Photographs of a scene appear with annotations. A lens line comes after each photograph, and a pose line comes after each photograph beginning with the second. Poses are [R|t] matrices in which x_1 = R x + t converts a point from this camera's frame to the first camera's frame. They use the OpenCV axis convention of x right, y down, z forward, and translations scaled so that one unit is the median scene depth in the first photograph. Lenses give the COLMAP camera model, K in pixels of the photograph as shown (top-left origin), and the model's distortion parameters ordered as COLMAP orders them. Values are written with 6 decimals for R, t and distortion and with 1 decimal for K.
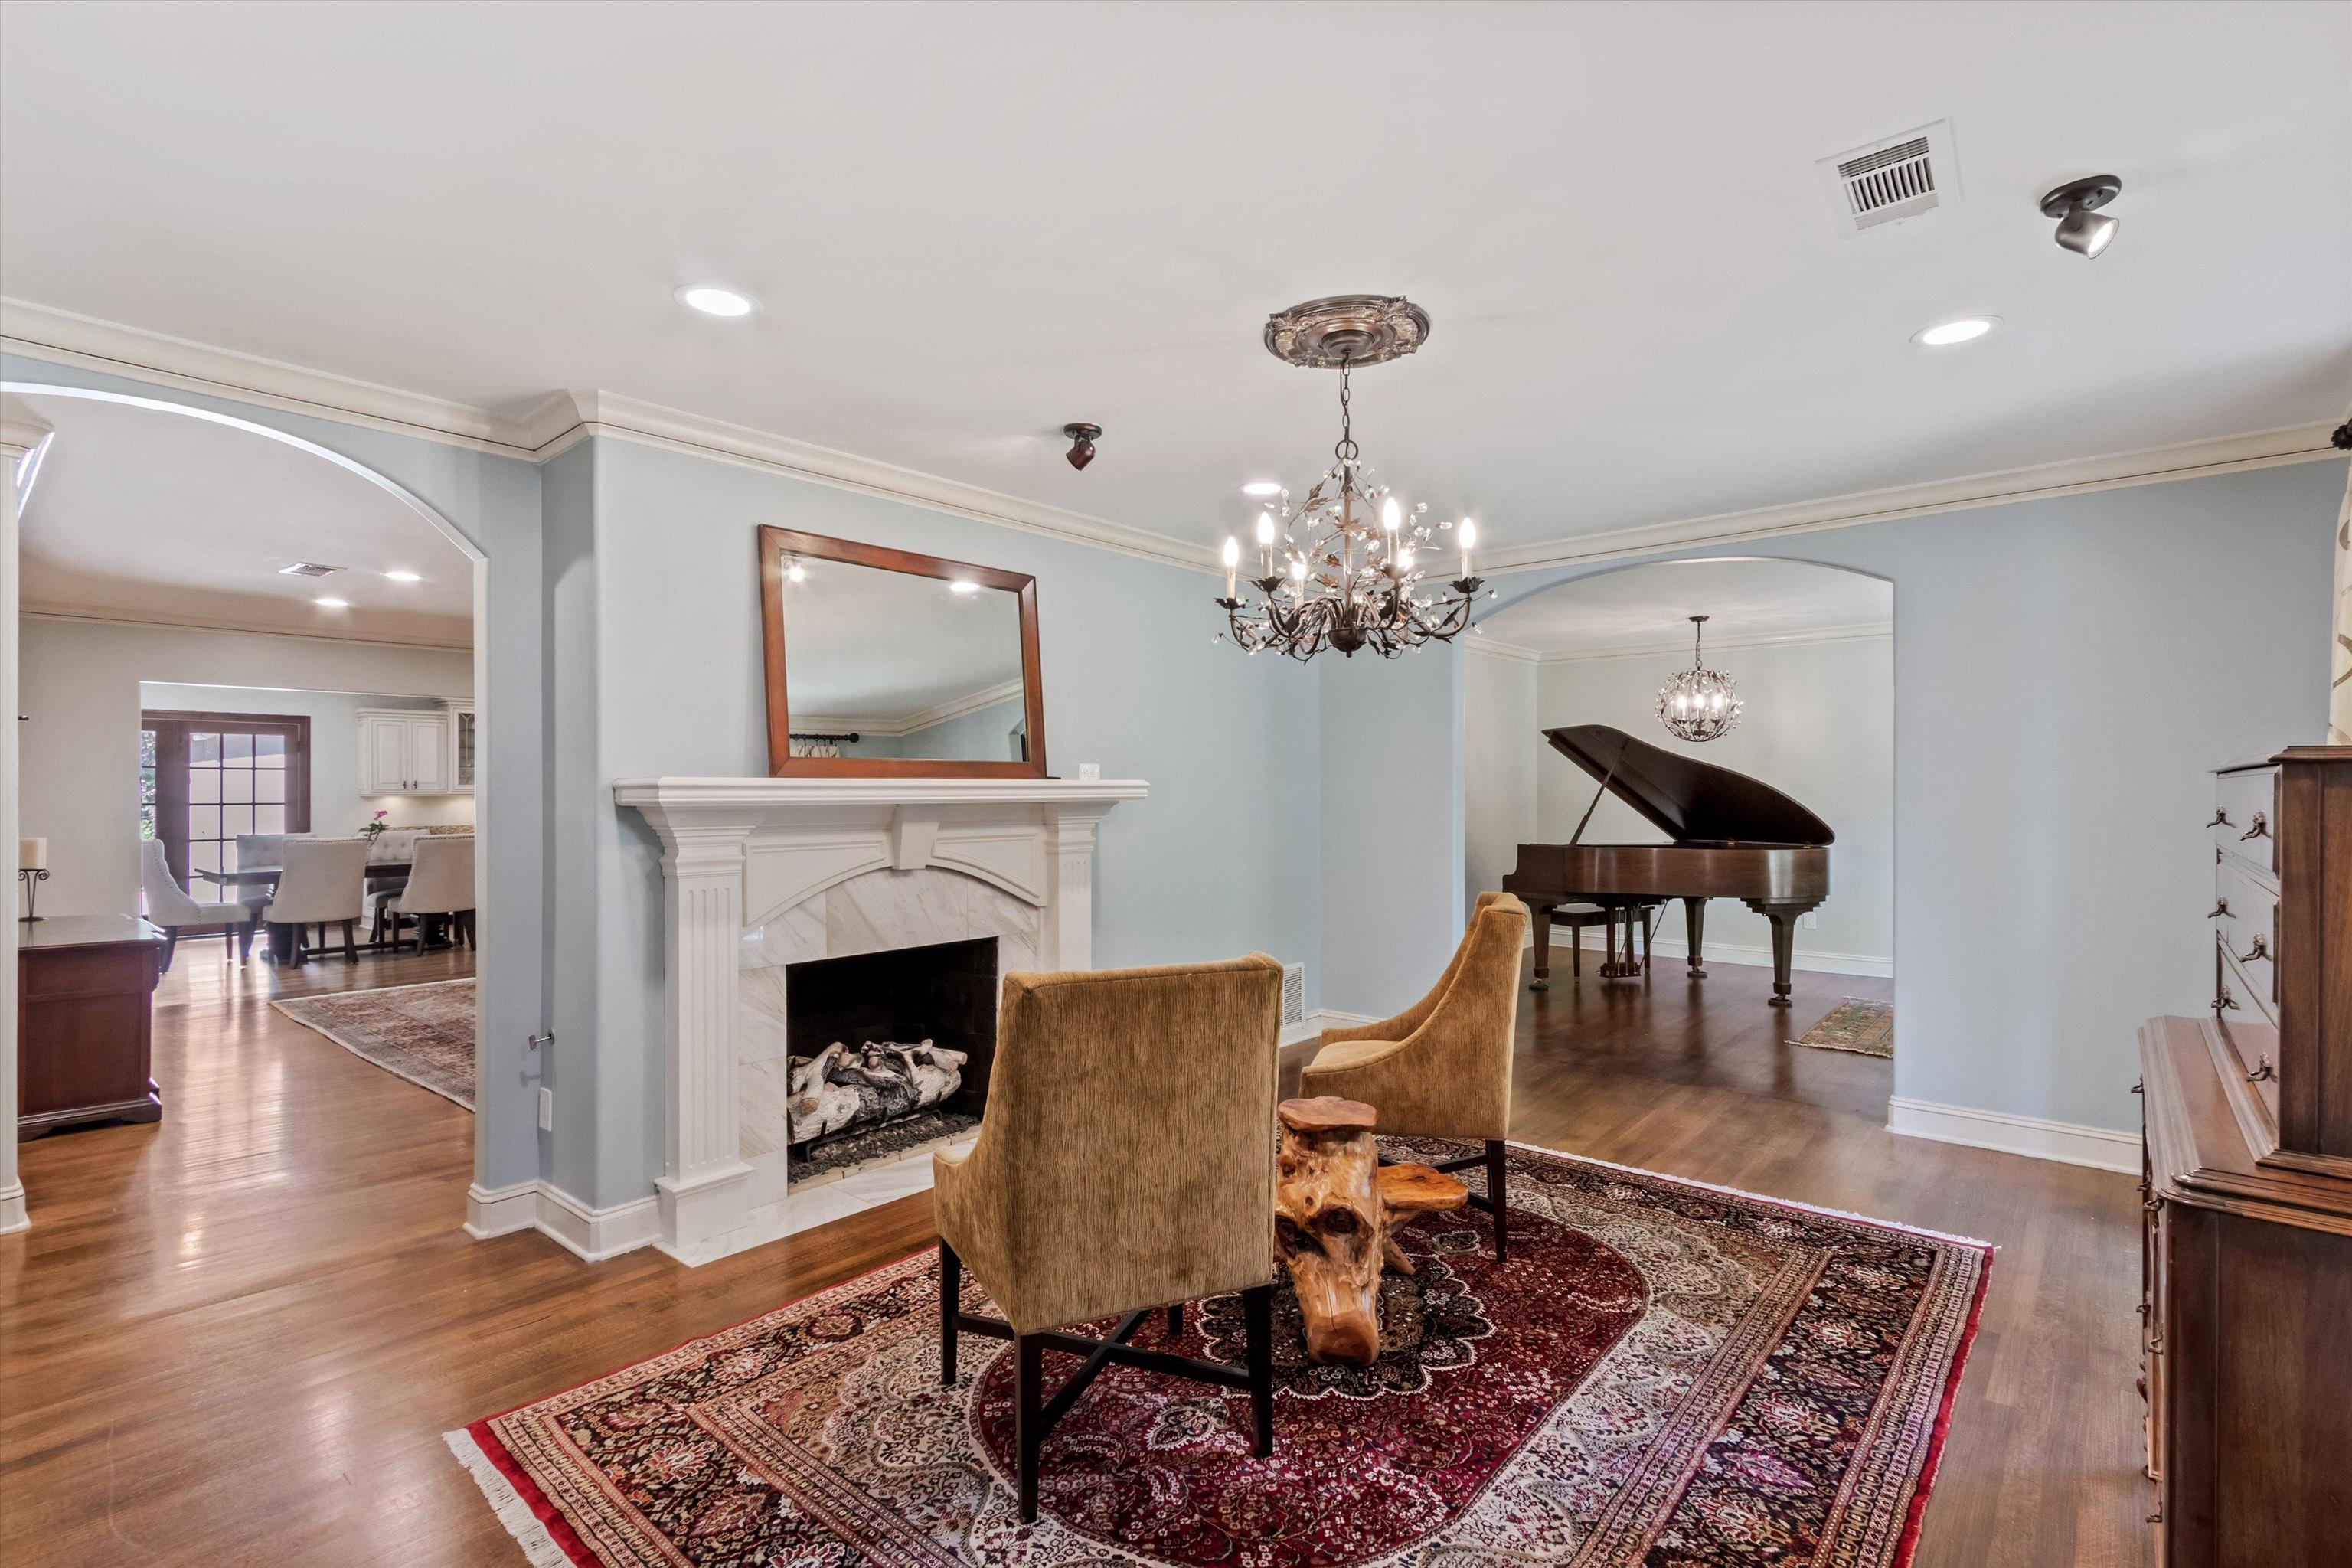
lens RADIAL K [[1106.5, 0, 1176.0], [0, 1106.5, 784.0], [0, 0, 1]] dist [0.001239, 0.001021]
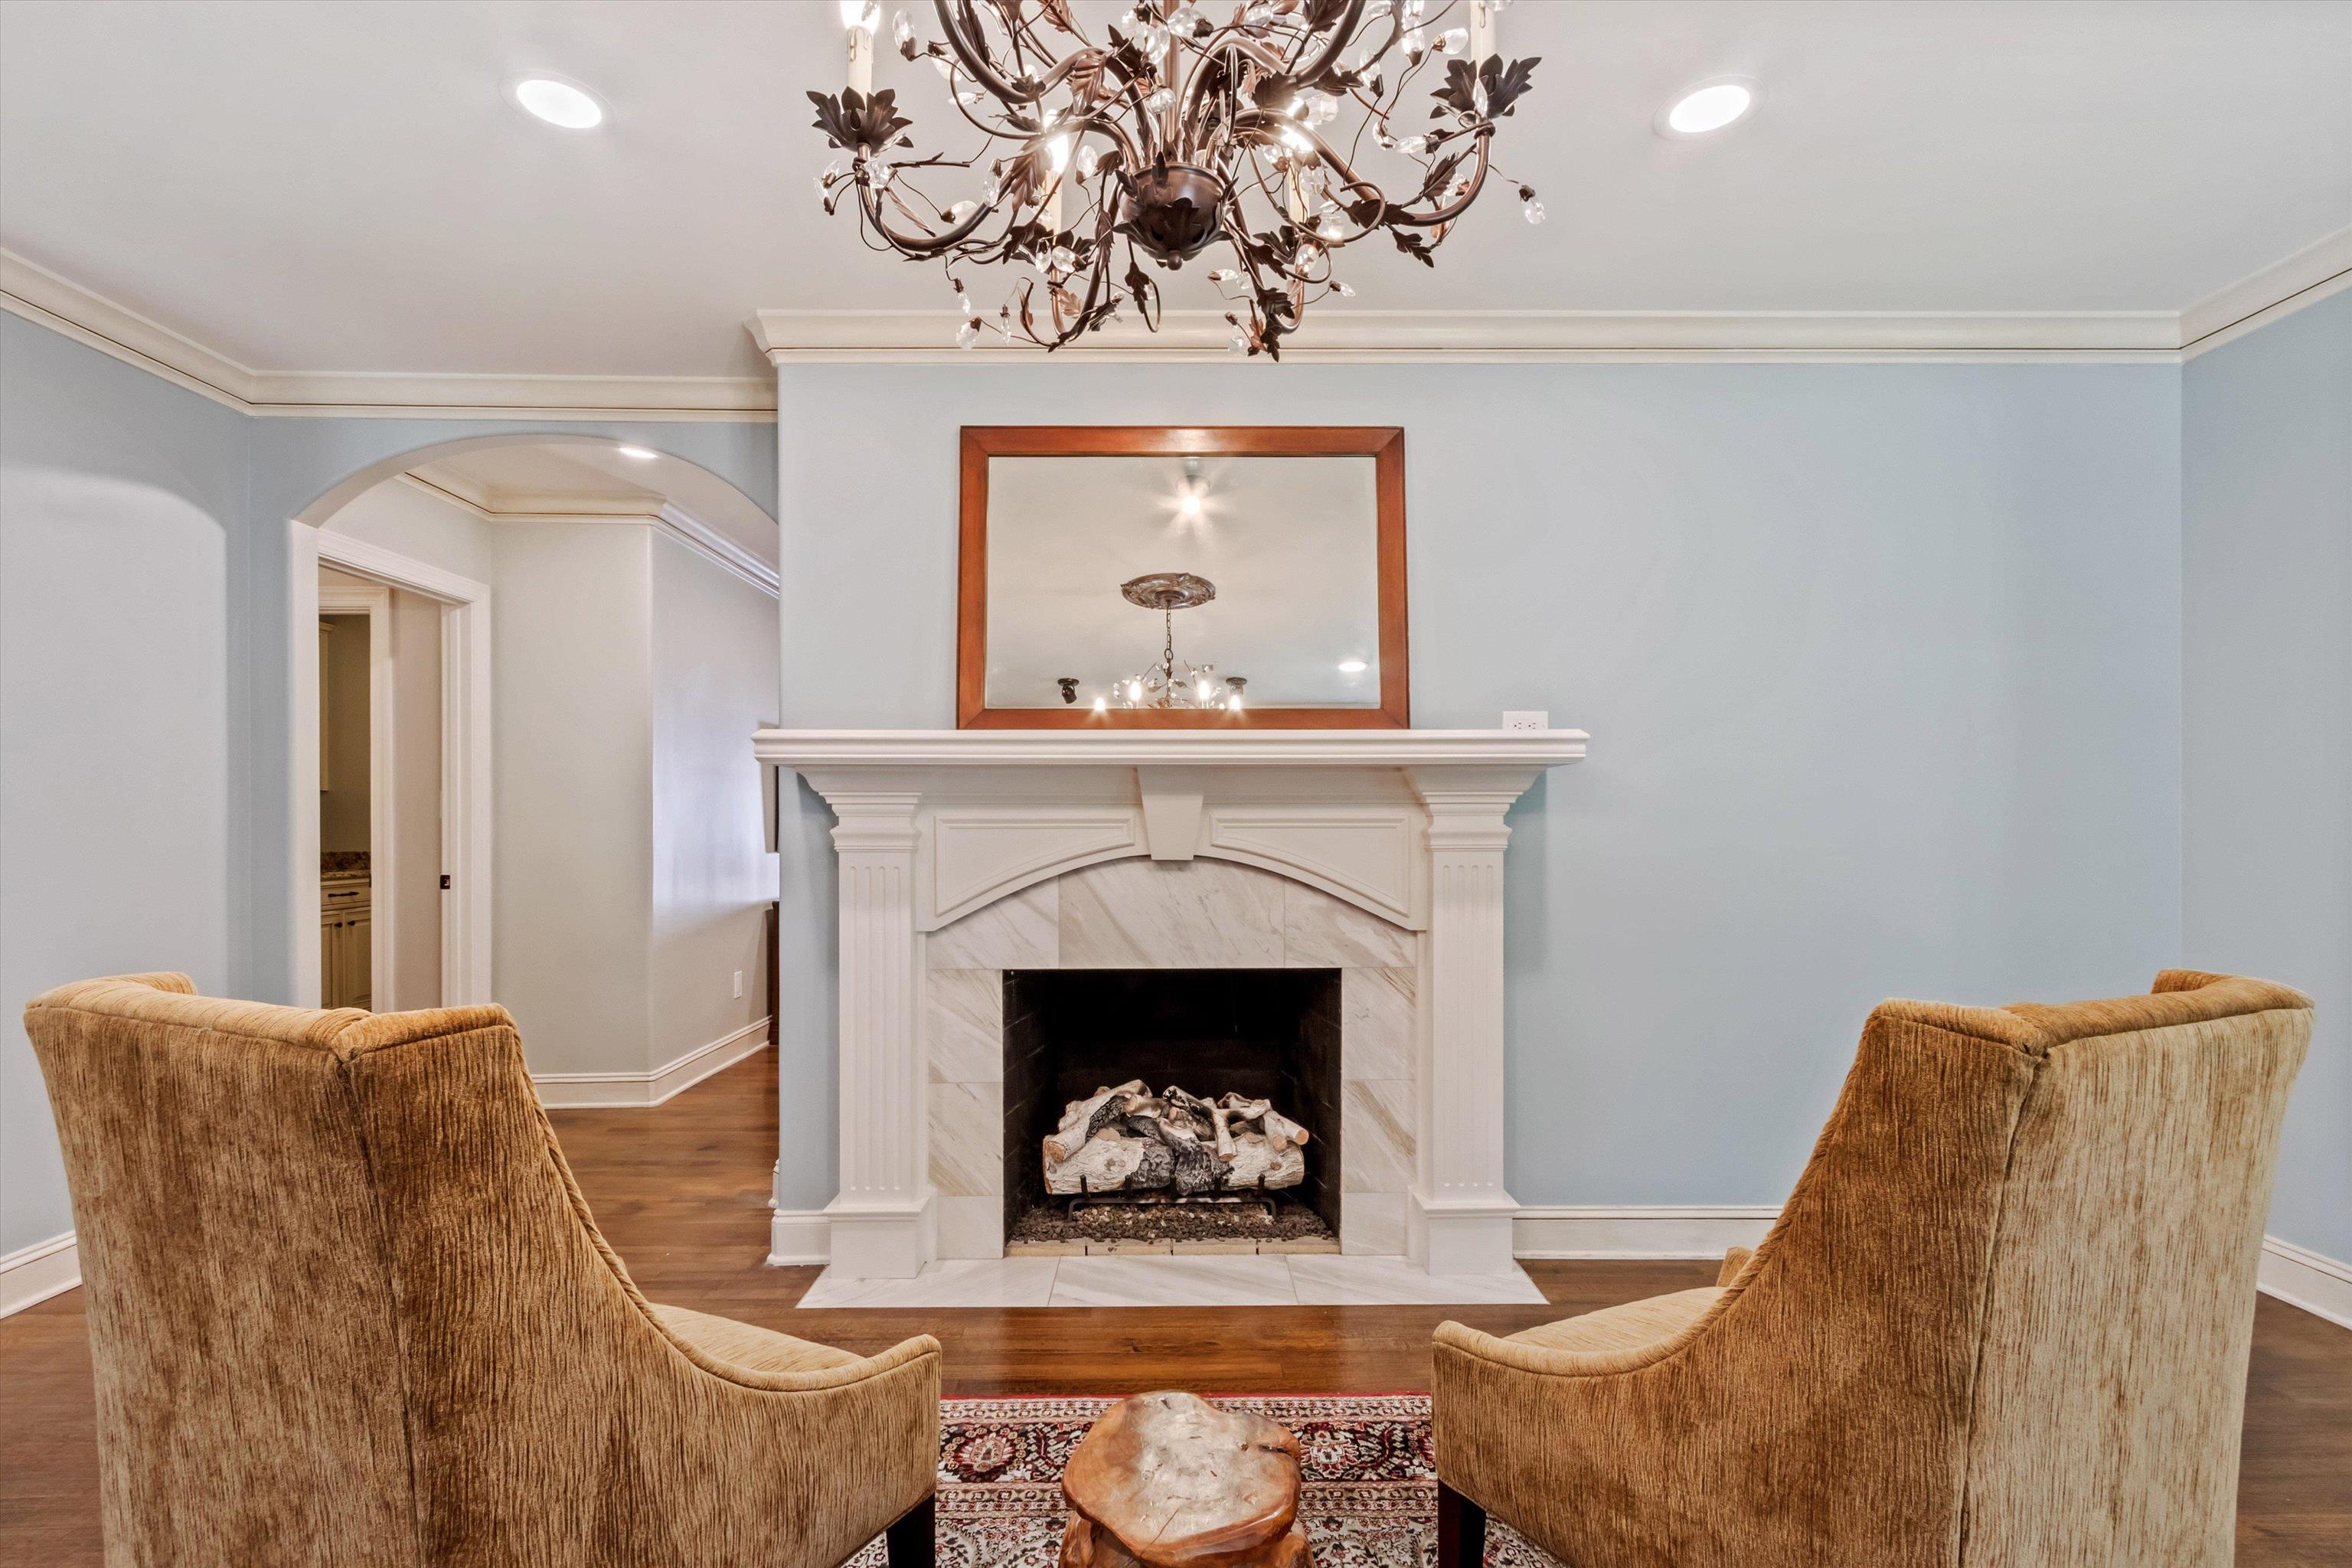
lens RADIAL K [[1122.2, 0, 1175.6], [0, 1122.2, 814.2], [0, 0, 1]] dist [-0.000478, -0.000713]
pose [[0.652370, 0.007522, -0.757863, 0.313437], [0.004872, 0.999888, 0.014118, 0.035620], [0.757885, -0.012903, 0.652261, 0.510907]]
